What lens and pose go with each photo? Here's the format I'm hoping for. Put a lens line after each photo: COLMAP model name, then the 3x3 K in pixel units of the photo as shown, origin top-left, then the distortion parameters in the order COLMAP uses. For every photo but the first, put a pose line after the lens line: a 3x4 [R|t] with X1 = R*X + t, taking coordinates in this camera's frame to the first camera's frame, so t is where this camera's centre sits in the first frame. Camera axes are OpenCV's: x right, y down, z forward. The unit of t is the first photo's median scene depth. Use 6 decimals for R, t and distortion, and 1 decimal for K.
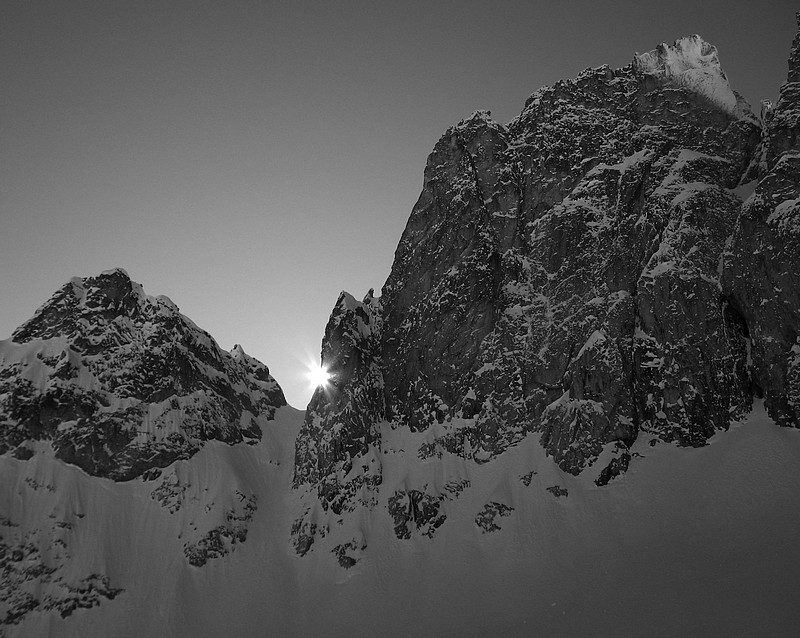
lens RADIAL K [[737.8, 0, 362.9], [0, 737.8, 292.2], [0, 0, 1]] dist [-0.099484, 0.000000]
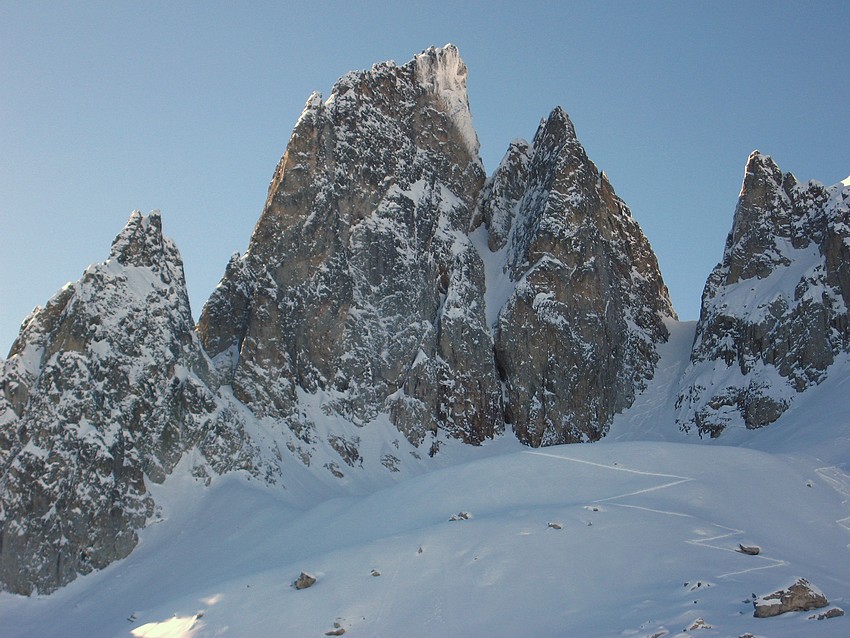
lens RADIAL K [[2445.7, 0, 430.0], [0, 2445.7, 319.3], [0, 0, 1]] dist [0.062512, 0.000000]
pose [[0.631074, 0.212173, 0.746142, -3.014293], [-0.340505, 0.940015, 0.020691, -0.099361], [-0.696995, -0.267123, 0.665465, -1.995691]]
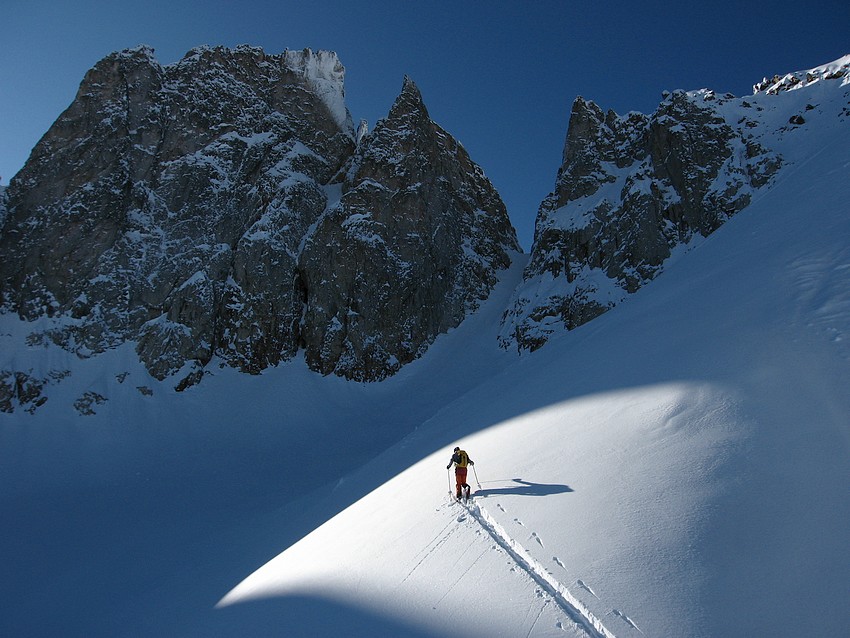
lens RADIAL K [[696.7, 0, 434.8], [0, 696.7, 309.4], [0, 0, 1]] dist [-0.148621, 0.107237]
pose [[0.735660, 0.195175, 0.648623, -0.127263], [-0.286225, 0.957466, 0.036525, -0.041041], [-0.613906, -0.212522, 0.760233, -0.149017]]
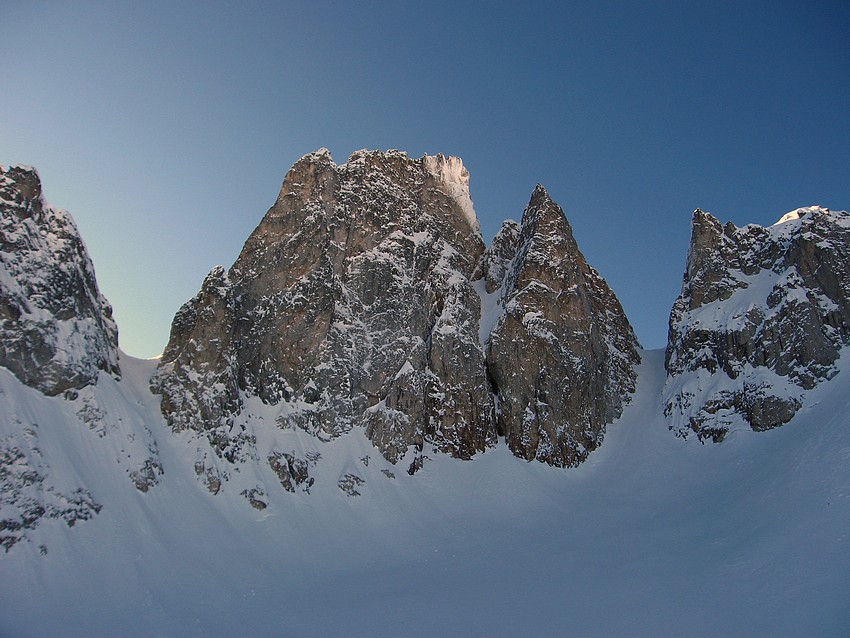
lens RADIAL K [[696.7, 0, 428.1], [0, 696.7, 311.0], [0, 0, 1]] dist [-0.148621, 0.107237]
pose [[0.717911, 0.291890, 0.631985, -0.470204], [-0.309373, 0.947047, -0.085969, 0.060411], [-0.623612, -0.133801, 0.770198, 0.002489]]
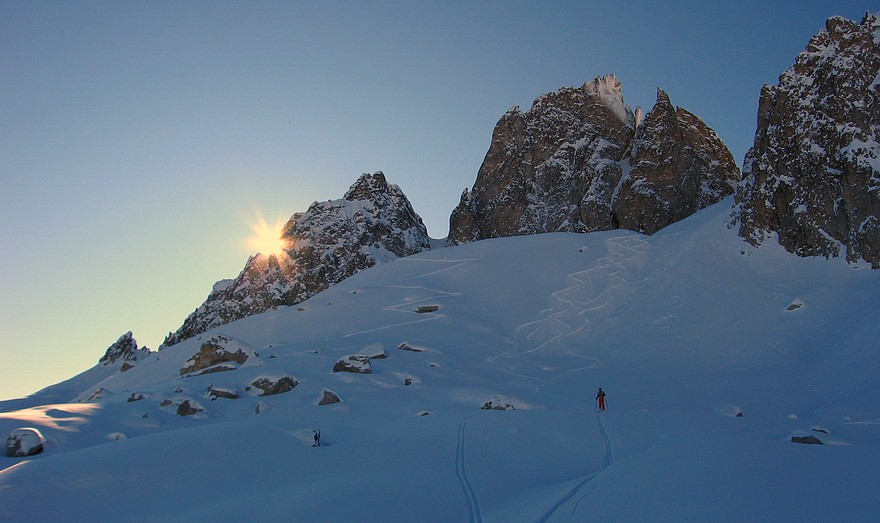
lens RADIAL K [[764.0, 0, 461.8], [0, 764.0, 249.7], [0, 0, 1]] dist [-0.132211, 0.055007]
pose [[0.939991, 0.089280, 0.329312, -0.887112], [-0.138067, 0.982139, 0.127830, -0.135127], [-0.312018, -0.165626, 0.935528, -1.406648]]
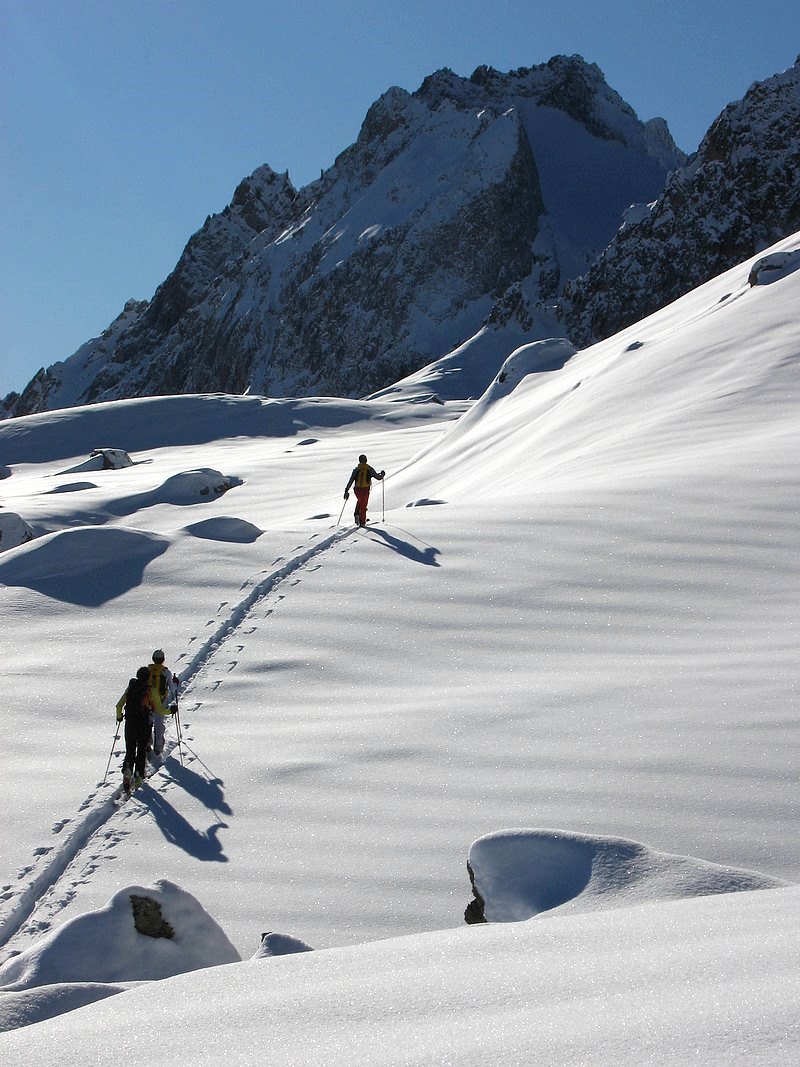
lens RADIAL K [[3118.4, 0, 400.3], [0, 3118.4, 532.8], [0, 0, 1]] dist [0.014783, 0.000000]
pose [[0.998637, -0.006279, 0.051805, -1.639182], [-0.017483, 0.895106, 0.445511, -1.957168], [-0.049168, -0.445809, 0.893777, -5.281767]]
